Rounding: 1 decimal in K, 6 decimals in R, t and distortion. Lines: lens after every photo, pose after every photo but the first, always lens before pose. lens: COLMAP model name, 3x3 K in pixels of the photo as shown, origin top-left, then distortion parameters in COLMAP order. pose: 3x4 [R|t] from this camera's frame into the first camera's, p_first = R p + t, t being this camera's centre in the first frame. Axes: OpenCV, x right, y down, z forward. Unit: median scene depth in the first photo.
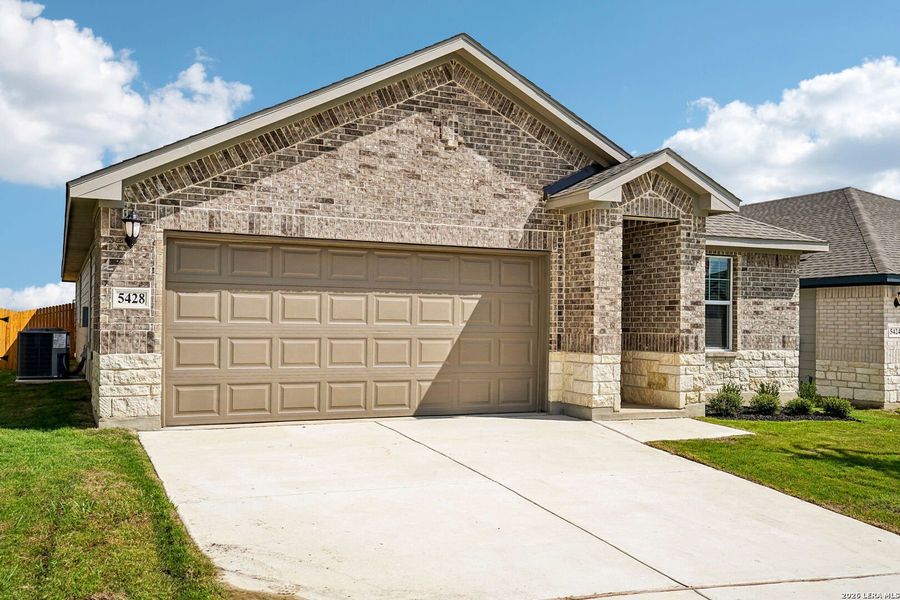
lens RADIAL K [[800.9, 0, 450.8], [0, 800.9, 296.7], [0, 0, 1]] dist [0.072217, 0.020806]
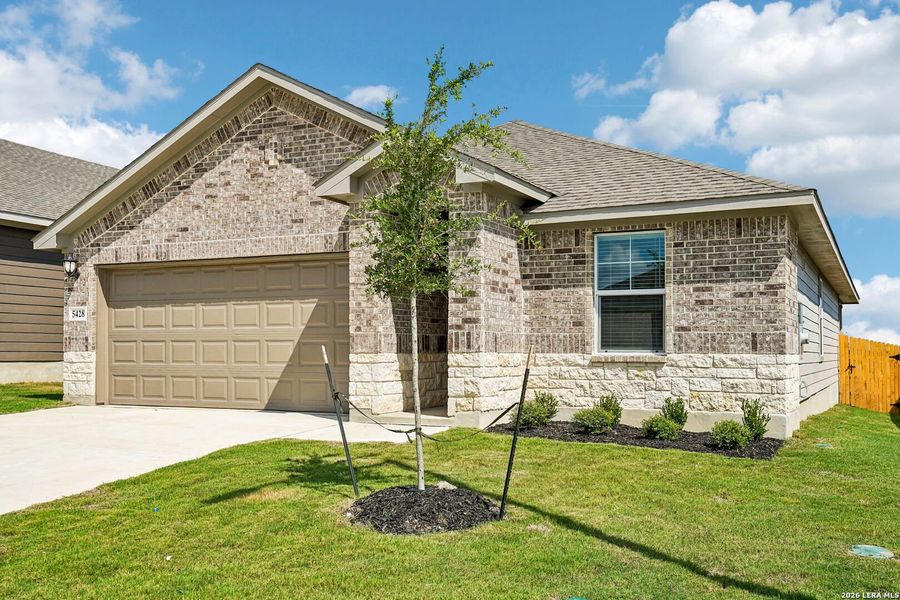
lens RADIAL K [[800.9, 0, 450.2], [0, 800.9, 305.0], [0, 0, 1]] dist [0.072217, 0.020806]
pose [[0.668893, -0.050082, -0.741670, 0.973332], [0.031810, 0.998742, -0.038752, 0.054691], [0.742678, 0.002328, 0.669645, 0.440946]]
